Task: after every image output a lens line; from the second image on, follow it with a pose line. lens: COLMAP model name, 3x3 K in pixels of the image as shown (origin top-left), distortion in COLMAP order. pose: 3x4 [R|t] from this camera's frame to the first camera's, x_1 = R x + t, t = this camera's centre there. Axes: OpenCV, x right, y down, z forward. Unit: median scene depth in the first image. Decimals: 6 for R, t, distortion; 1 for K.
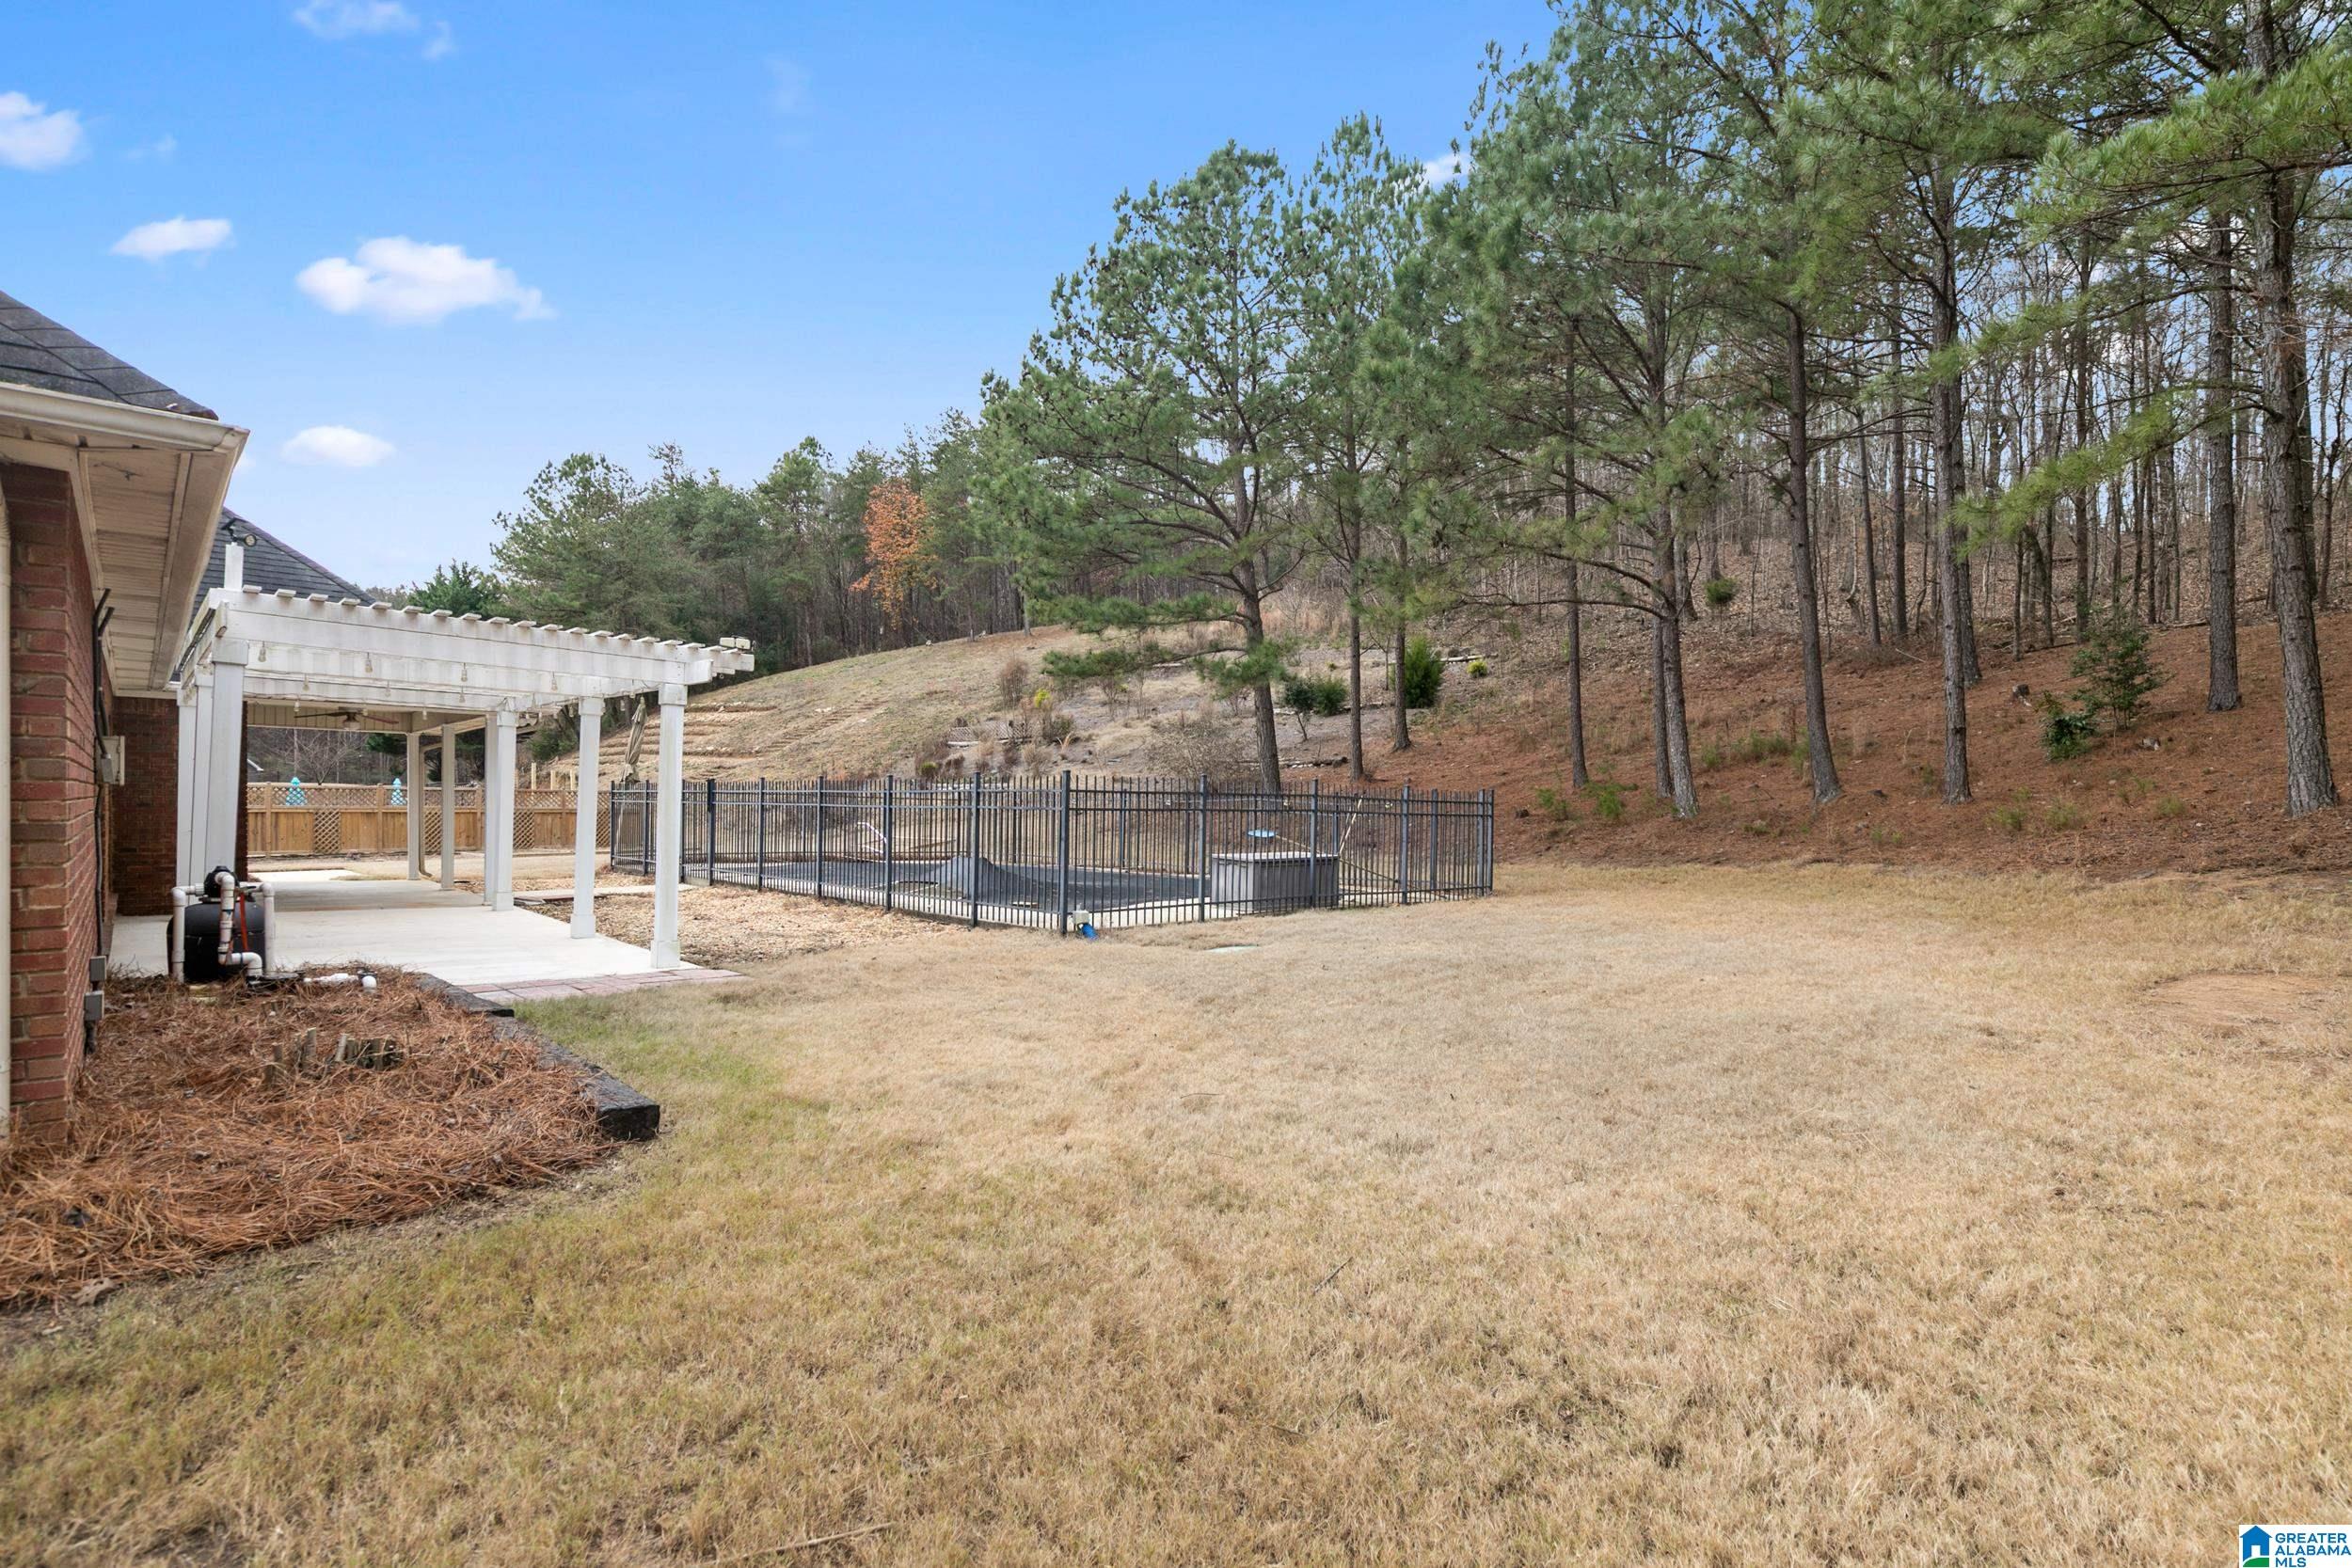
lens RADIAL K [[1231.2, 0, 1170.1], [0, 1231.2, 792.1], [0, 0, 1]] dist [0.000952, 0.000020]
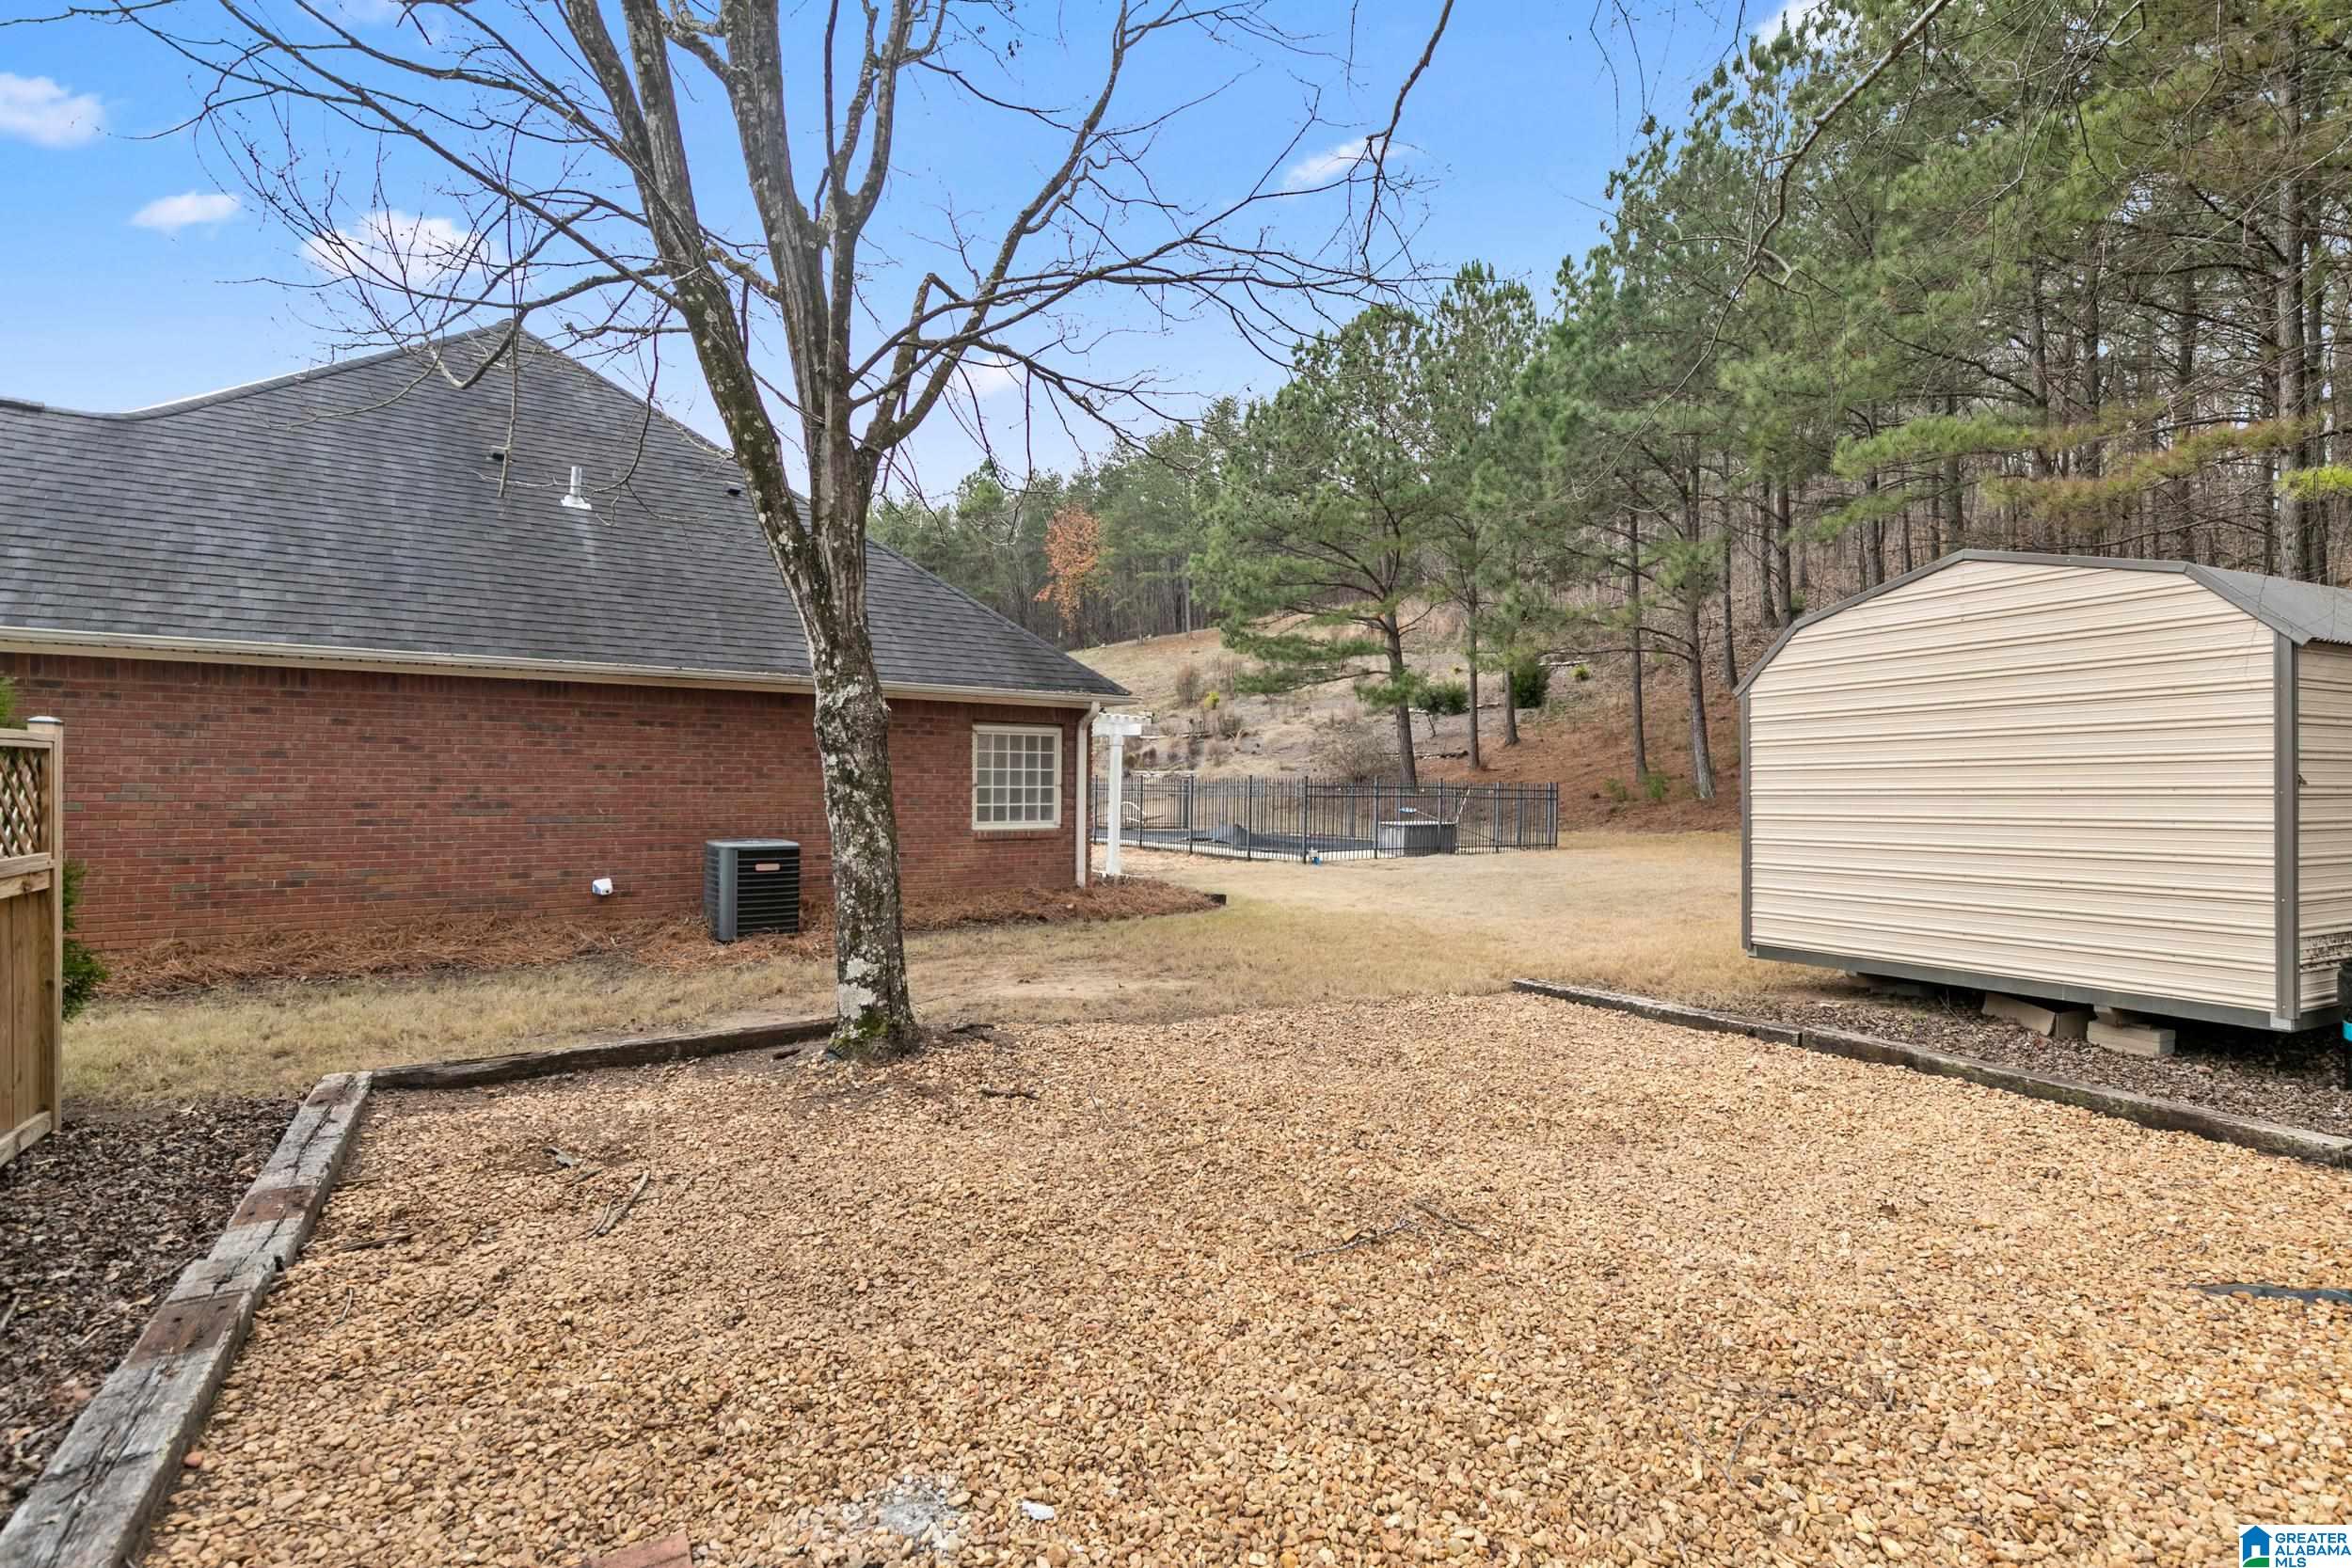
lens RADIAL K [[1231.2, 0, 1186.1], [0, 1231.2, 786.1], [0, 0, 1]] dist [0.000952, 0.000020]
pose [[0.996079, -0.001207, -0.088465, -0.033203], [0.002386, 0.999910, 0.013222, -0.009154], [0.088441, -0.013382, 0.995992, -0.293640]]
